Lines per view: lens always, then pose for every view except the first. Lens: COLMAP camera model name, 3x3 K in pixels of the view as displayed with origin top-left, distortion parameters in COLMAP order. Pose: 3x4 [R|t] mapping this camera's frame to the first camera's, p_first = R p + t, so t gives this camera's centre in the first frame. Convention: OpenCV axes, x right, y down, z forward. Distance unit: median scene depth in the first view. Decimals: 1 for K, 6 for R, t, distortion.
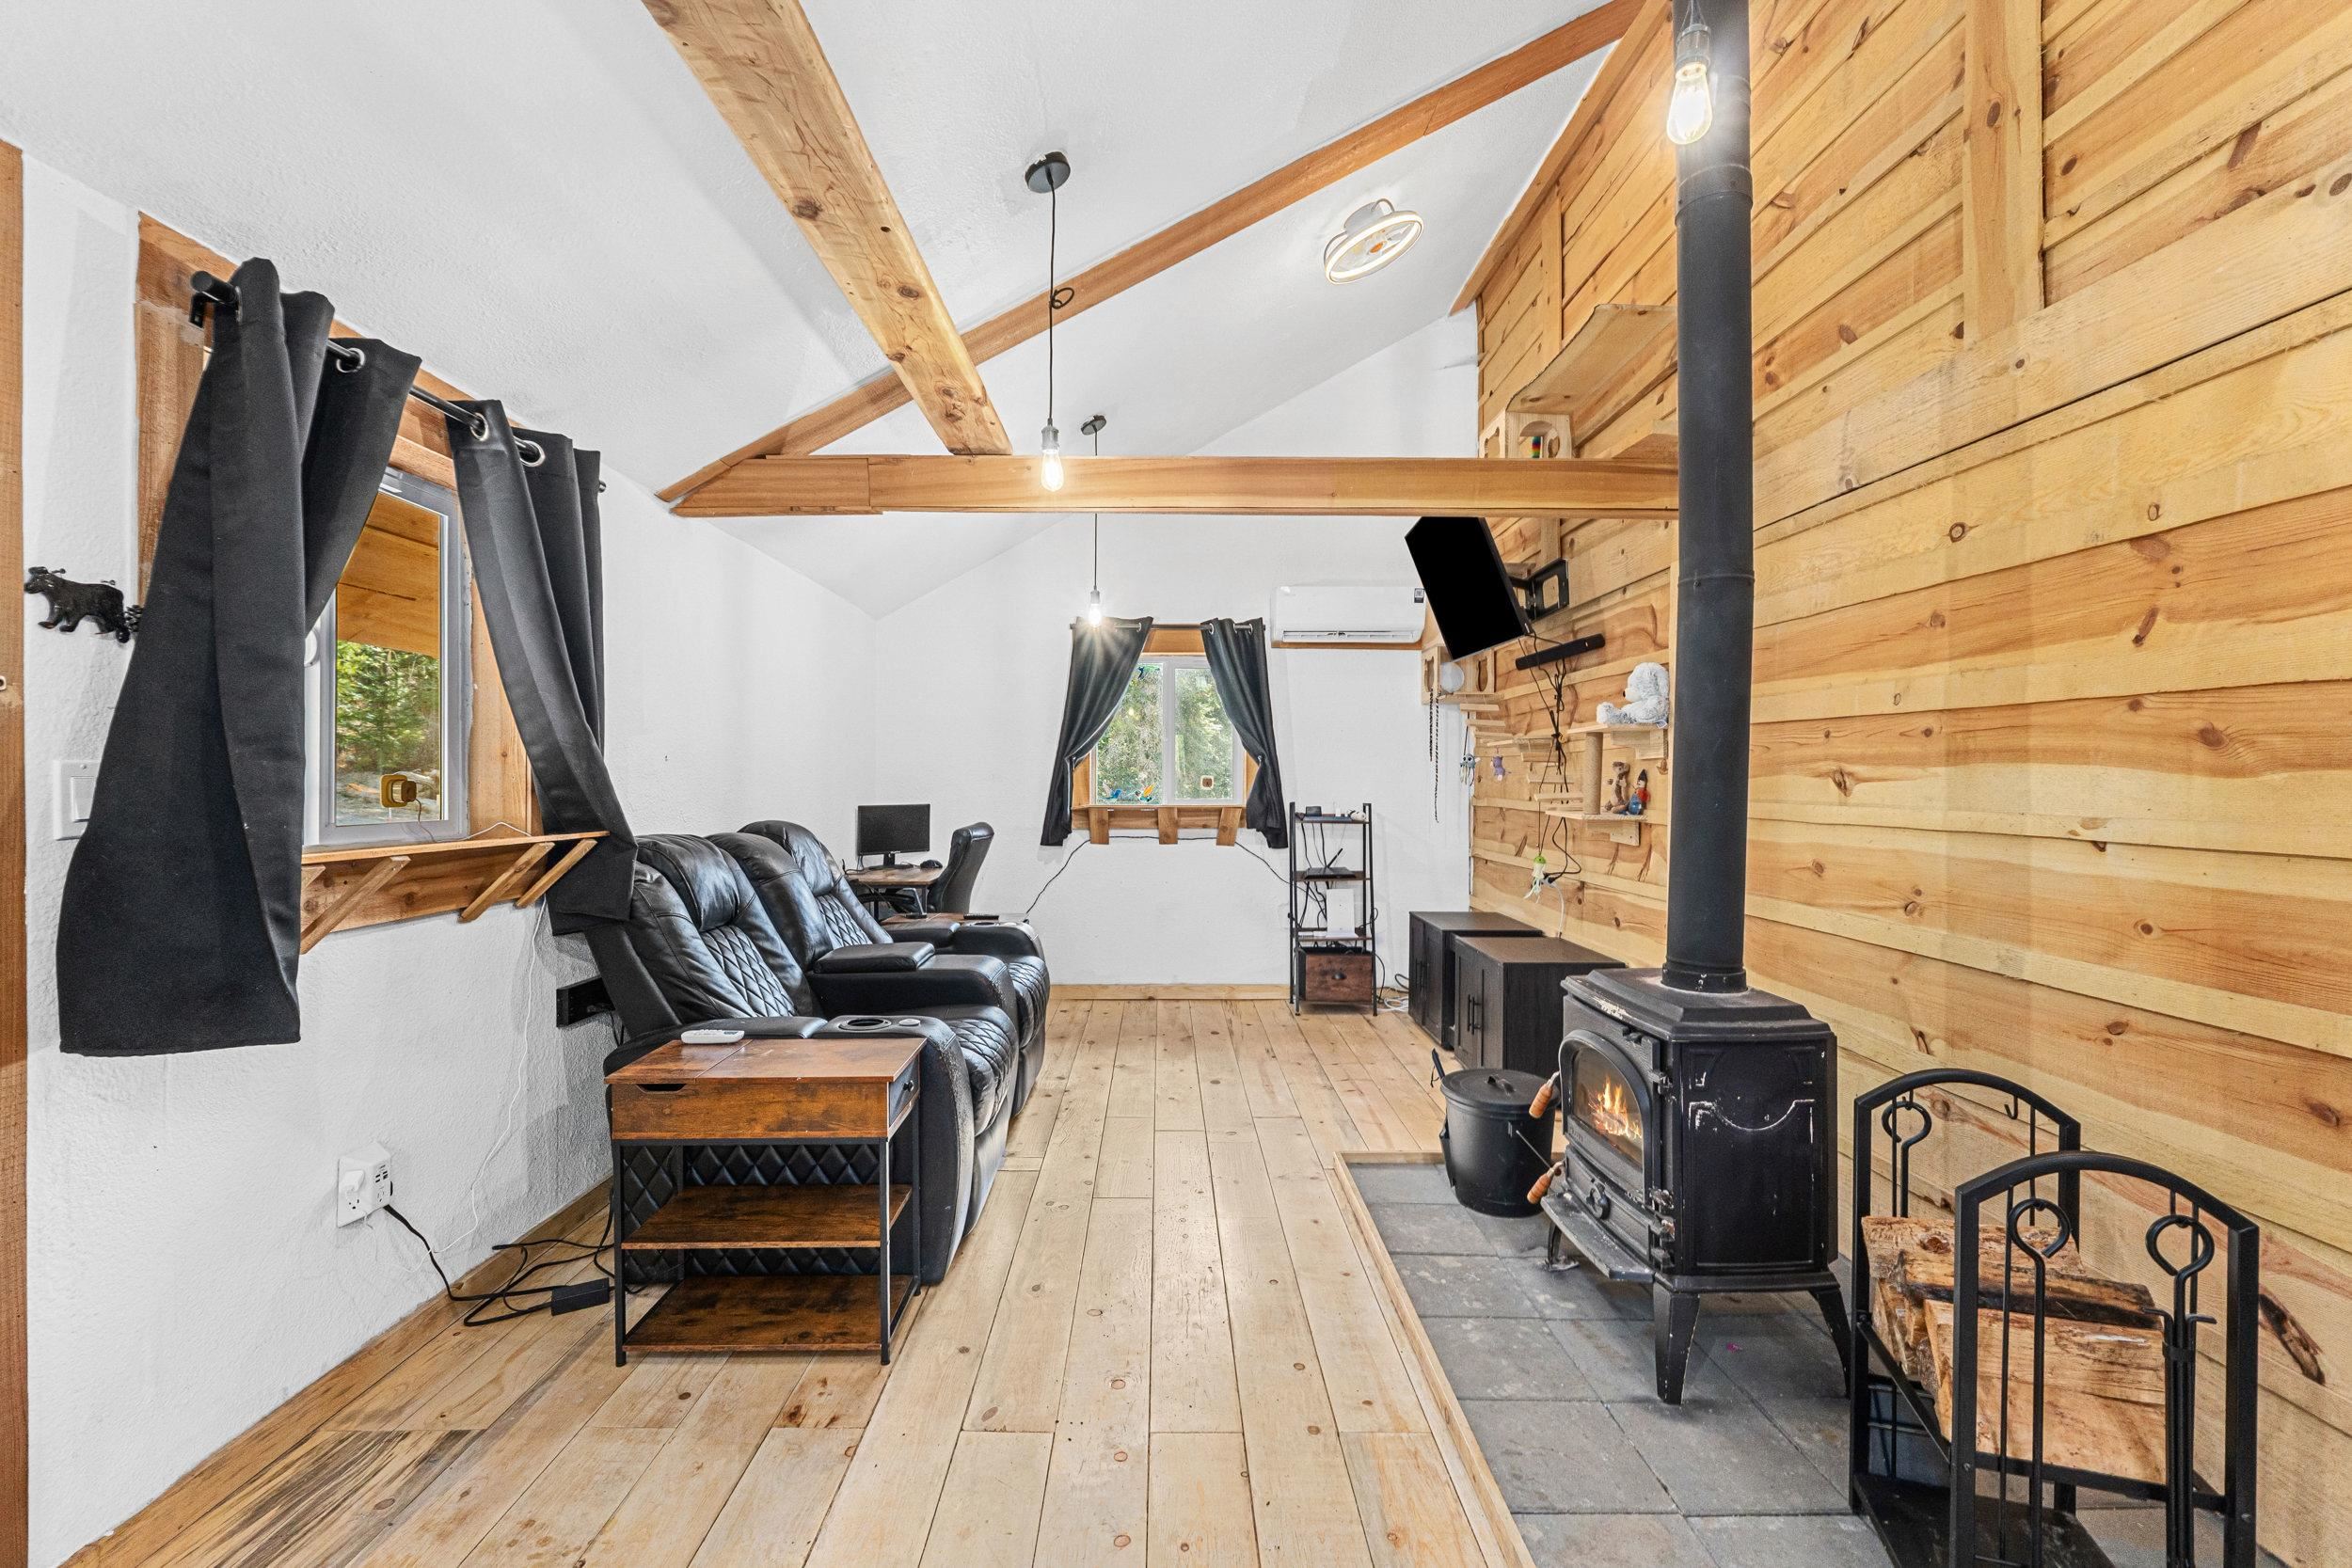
lens RADIAL K [[993.4, 0, 1176.0], [0, 993.4, 784.0], [0, 0, 1]] dist [-0.008091, 0.000227]
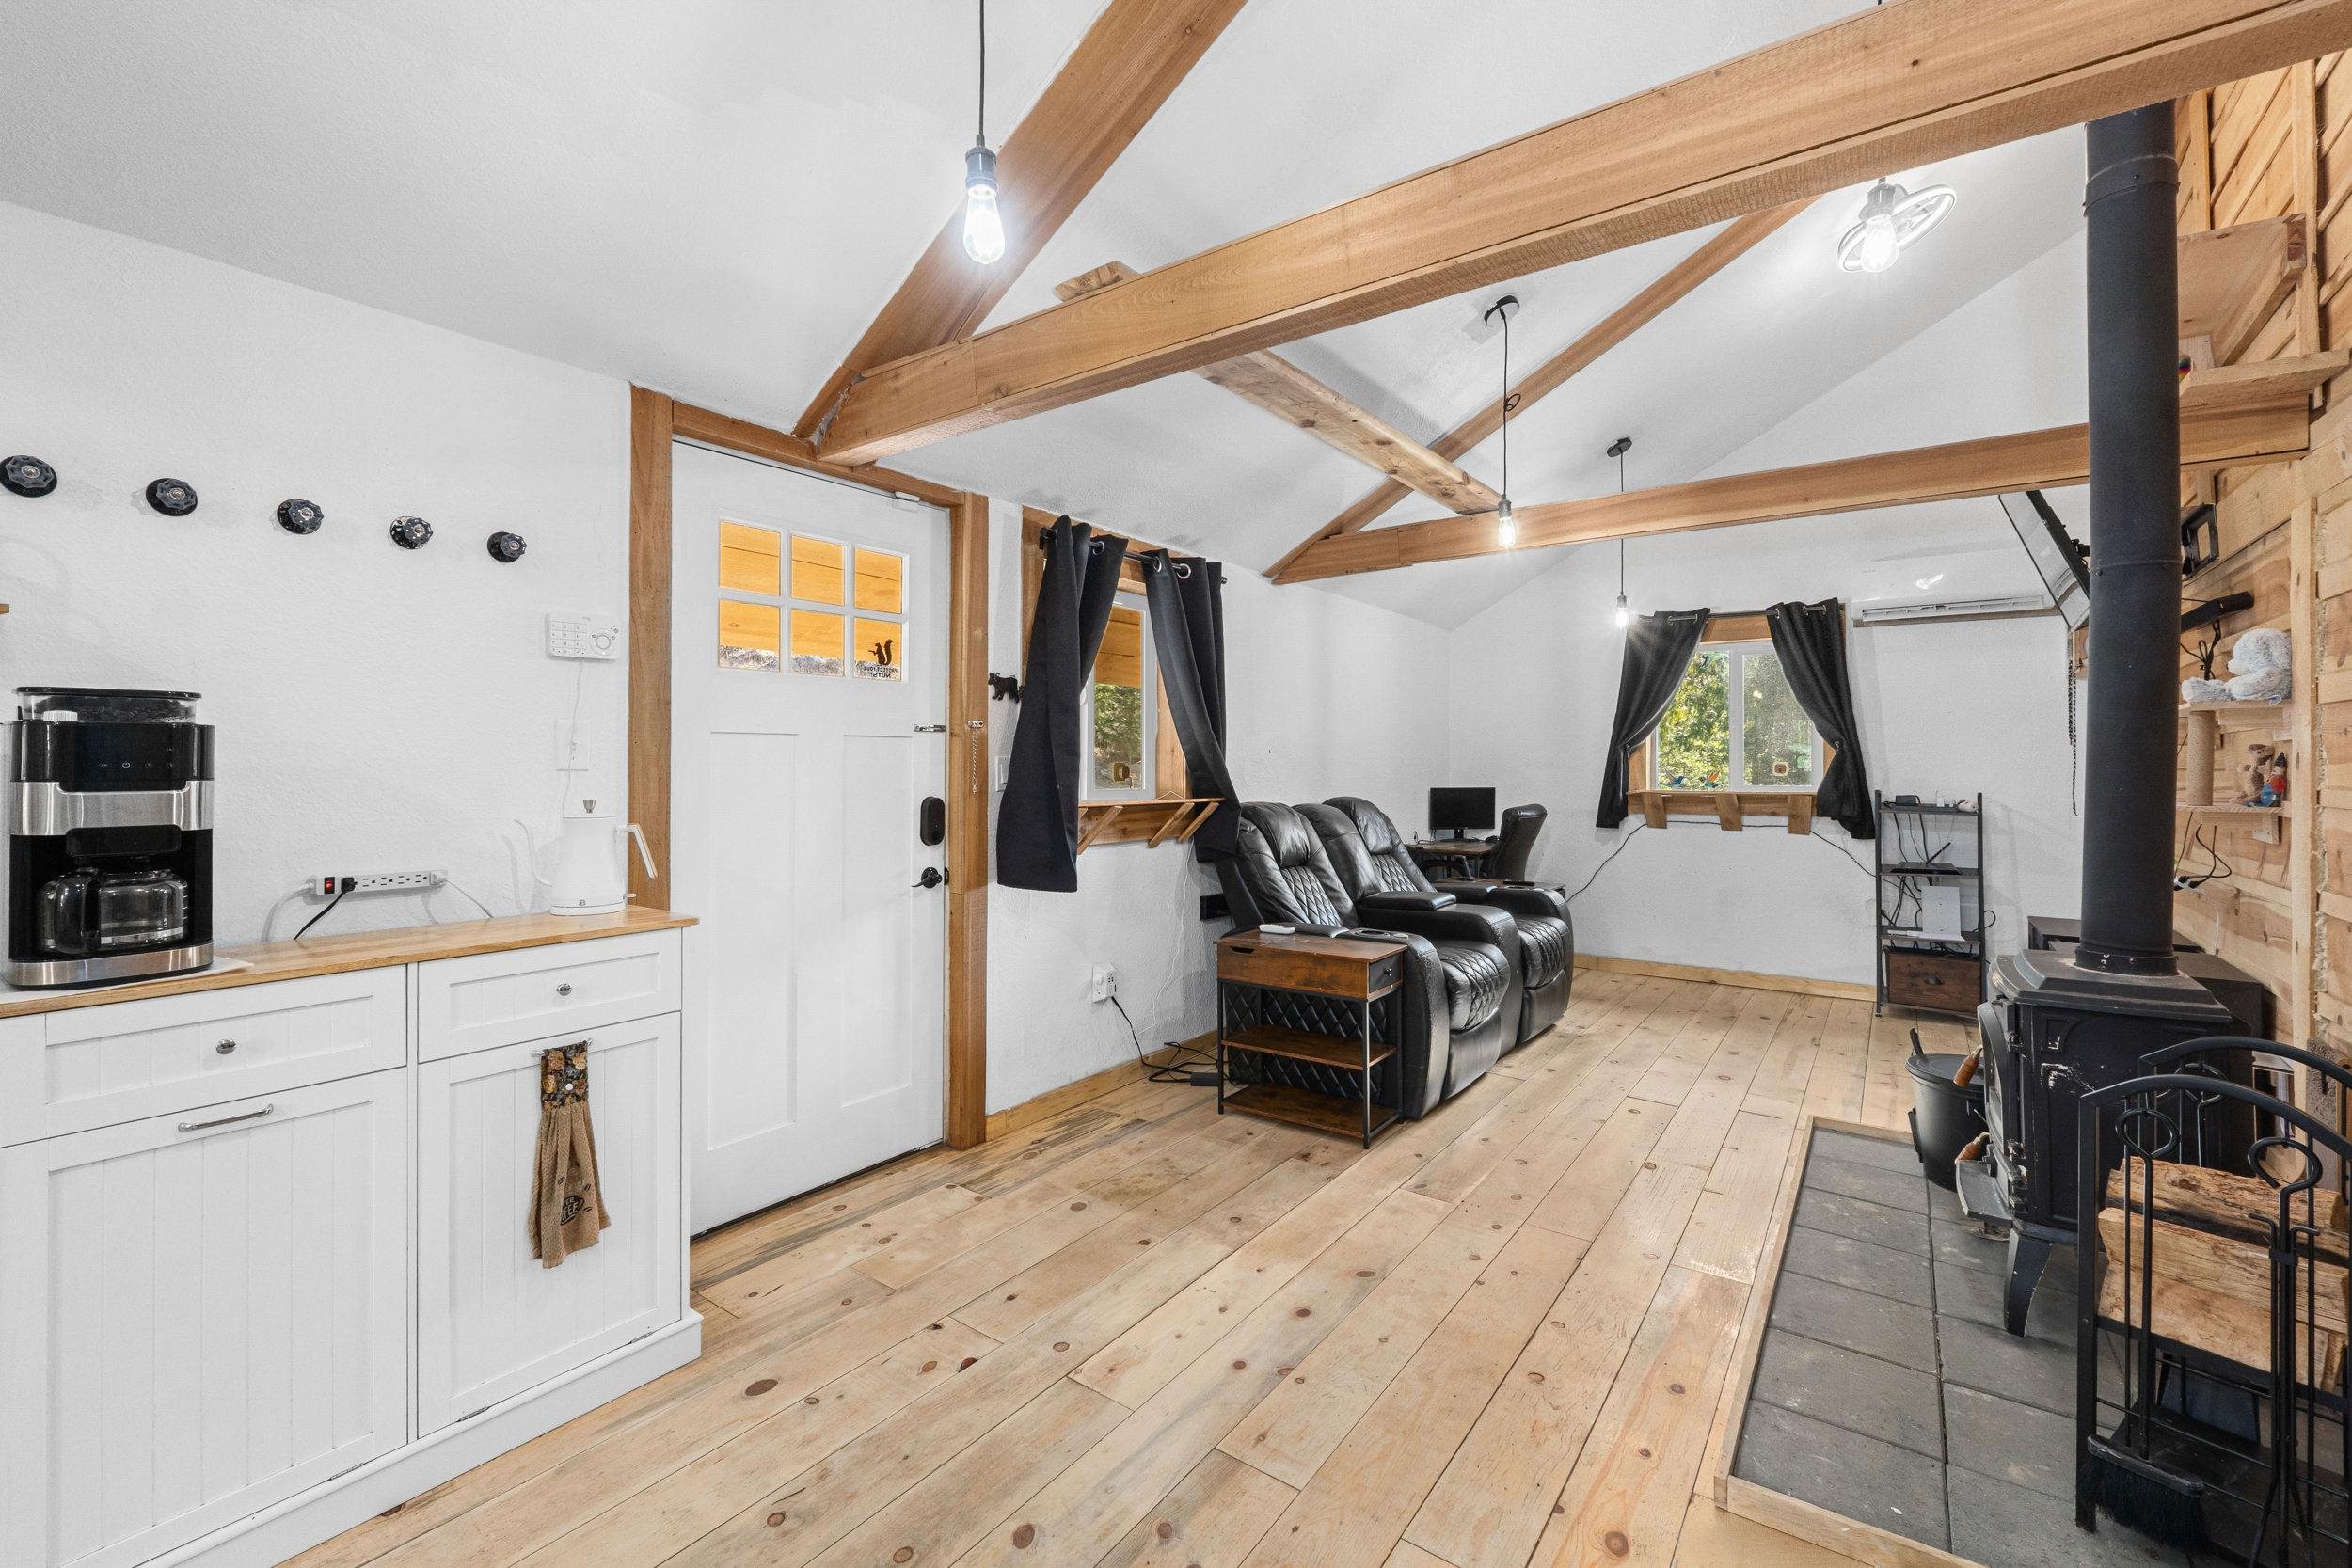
lens RADIAL K [[1015.7, 0, 1165.4], [0, 1015.7, 756.1], [0, 0, 1]] dist [-0.001130, 0.000068]
pose [[0.798733, -0.006748, -0.601647, 0.315489], [-0.002802, 0.999885, -0.014934, 0.004755], [0.601679, 0.013614, 0.798622, -0.344625]]
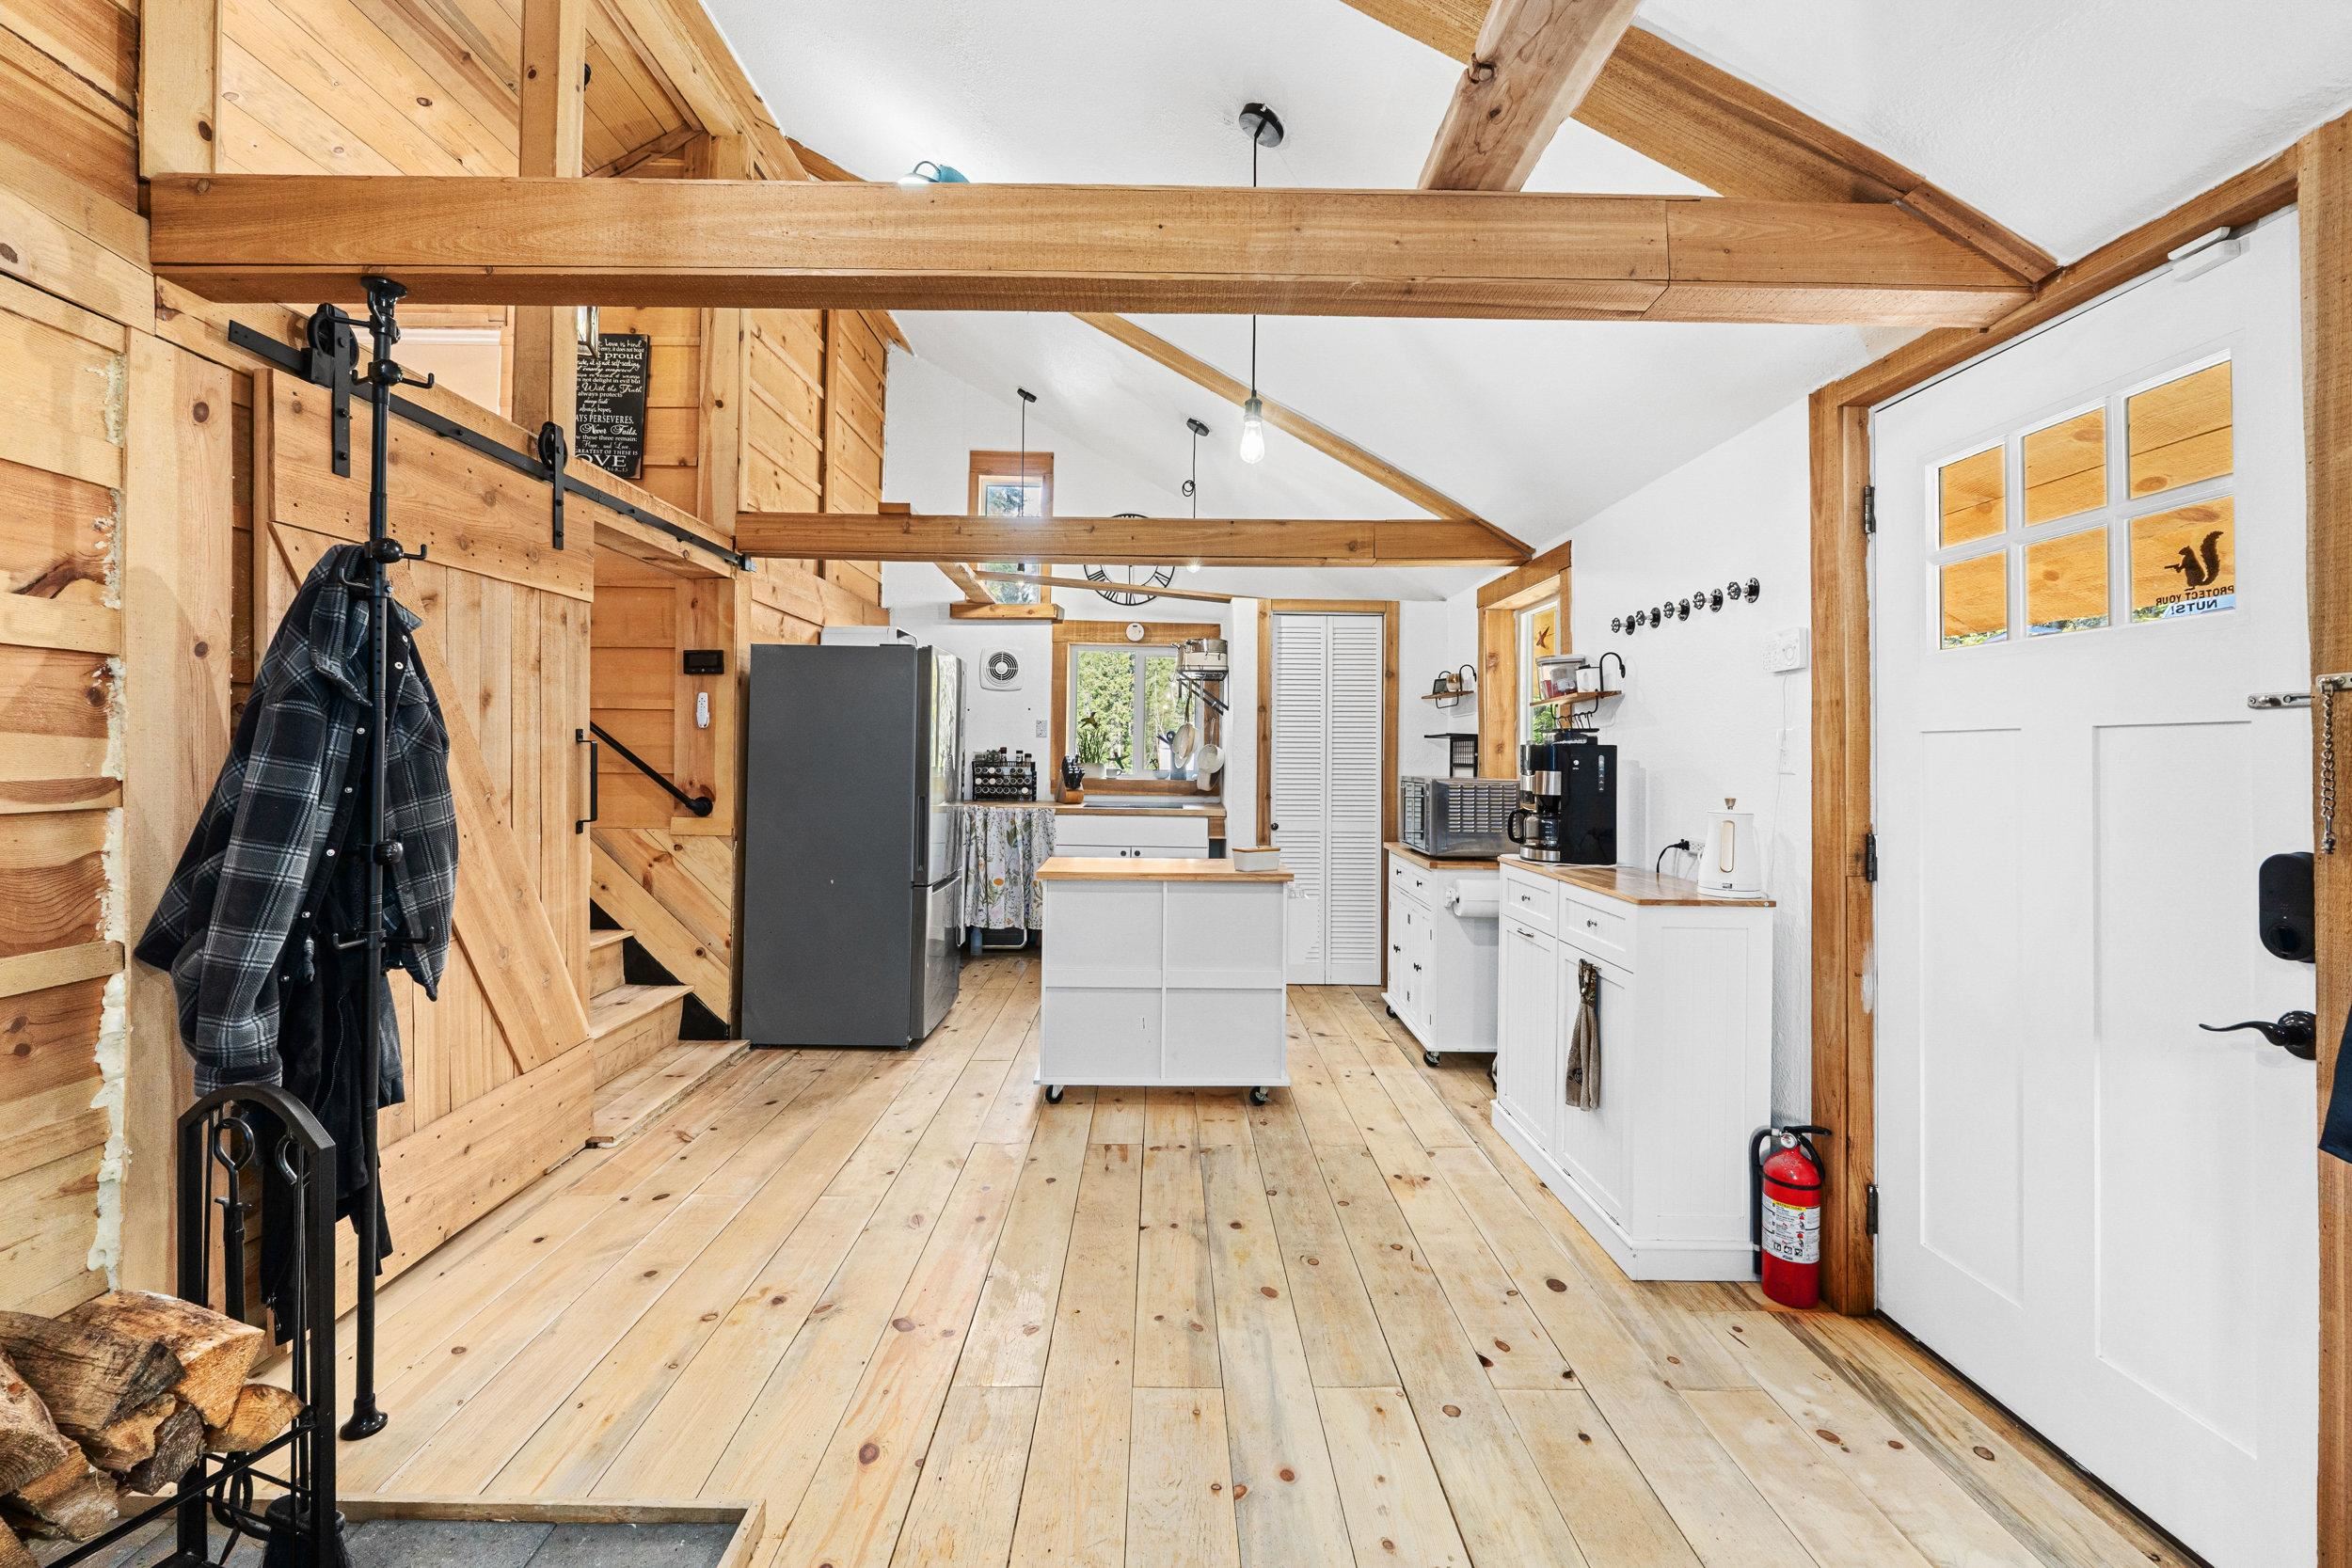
lens RADIAL K [[1015.7, 0, 1165.4], [0, 1015.7, 756.1], [0, 0, 1]] dist [-0.001130, 0.000068]
pose [[-0.999719, -0.020973, 0.011036, -0.040738], [-0.020877, 0.999744, 0.008723, -0.007806], [-0.011216, 0.008491, -0.999901, 1.009825]]
